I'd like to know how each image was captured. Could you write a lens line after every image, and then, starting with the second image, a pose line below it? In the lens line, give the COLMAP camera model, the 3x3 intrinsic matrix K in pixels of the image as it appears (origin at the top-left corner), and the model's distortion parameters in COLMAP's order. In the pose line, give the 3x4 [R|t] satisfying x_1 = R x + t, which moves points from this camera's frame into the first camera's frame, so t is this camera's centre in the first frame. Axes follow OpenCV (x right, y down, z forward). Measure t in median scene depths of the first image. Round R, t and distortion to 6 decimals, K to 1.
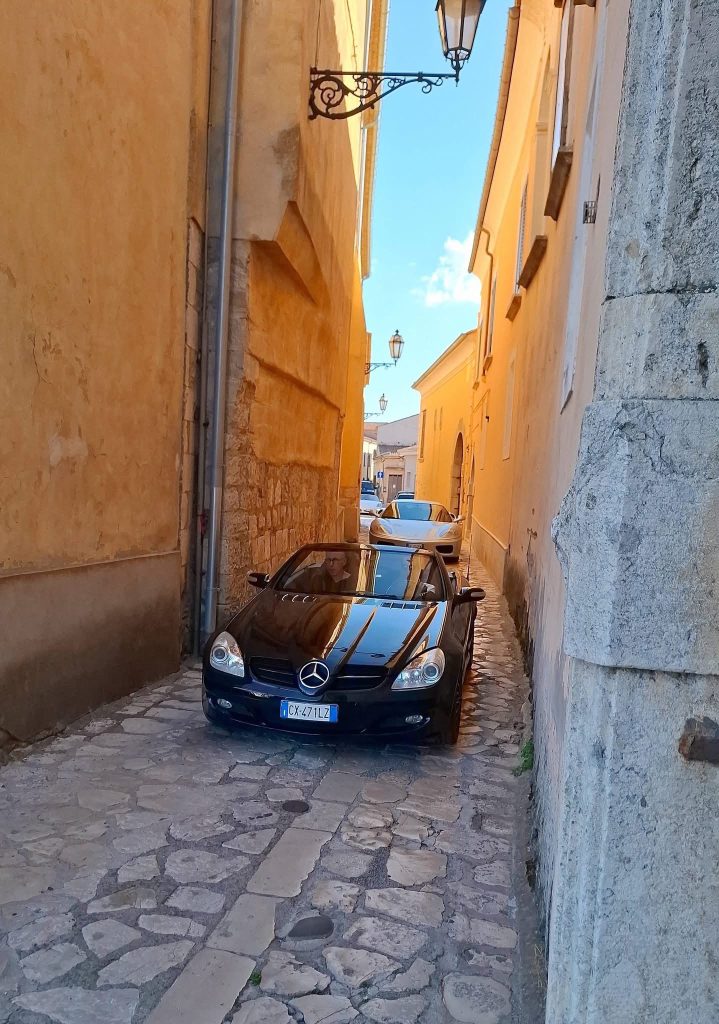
lens RADIAL K [[1000.2, 0, 360.7], [0, 1000.2, 649.8], [0, 0, 1]] dist [0.096120, -0.180455]
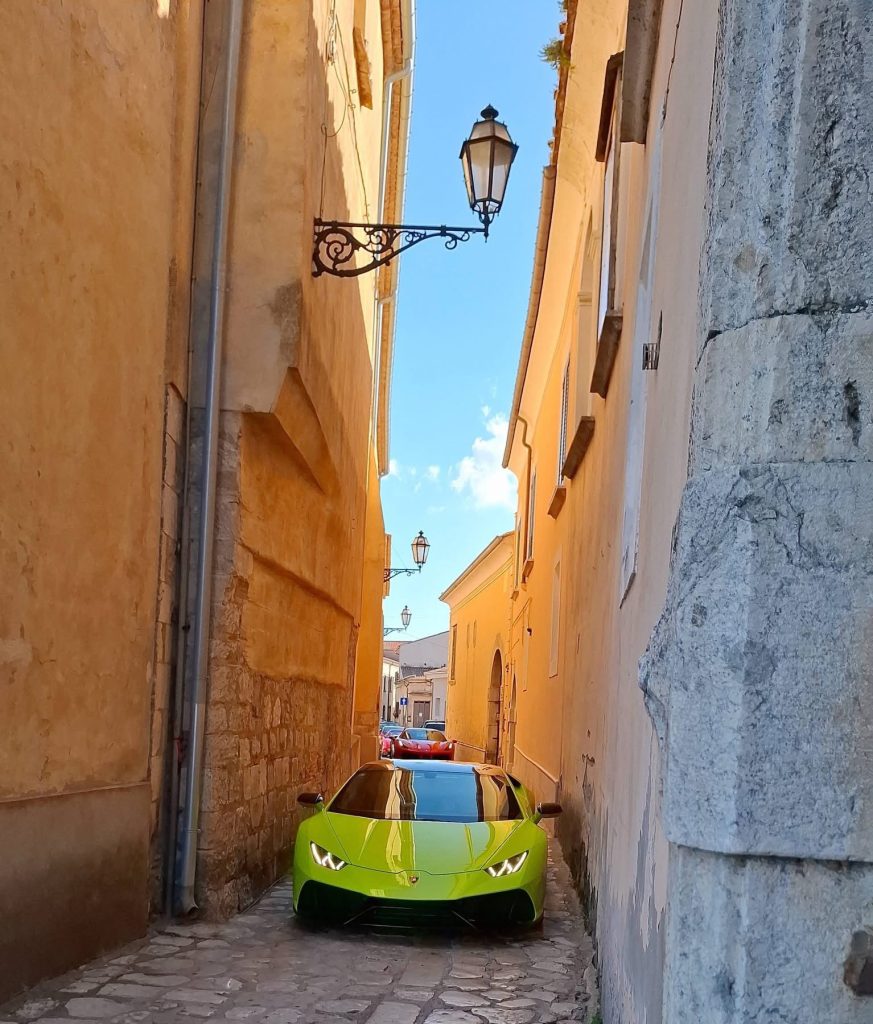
lens RADIAL K [[1501.1, 0, 461.9], [0, 1501.1, 648.9], [0, 0, 1]] dist [0.138516, -0.475974]
pose [[0.997867, -0.009356, 0.064598, -0.010722], [0.017086, 0.992605, -0.120178, -0.056649], [-0.062996, 0.121025, 0.990648, -0.212096]]
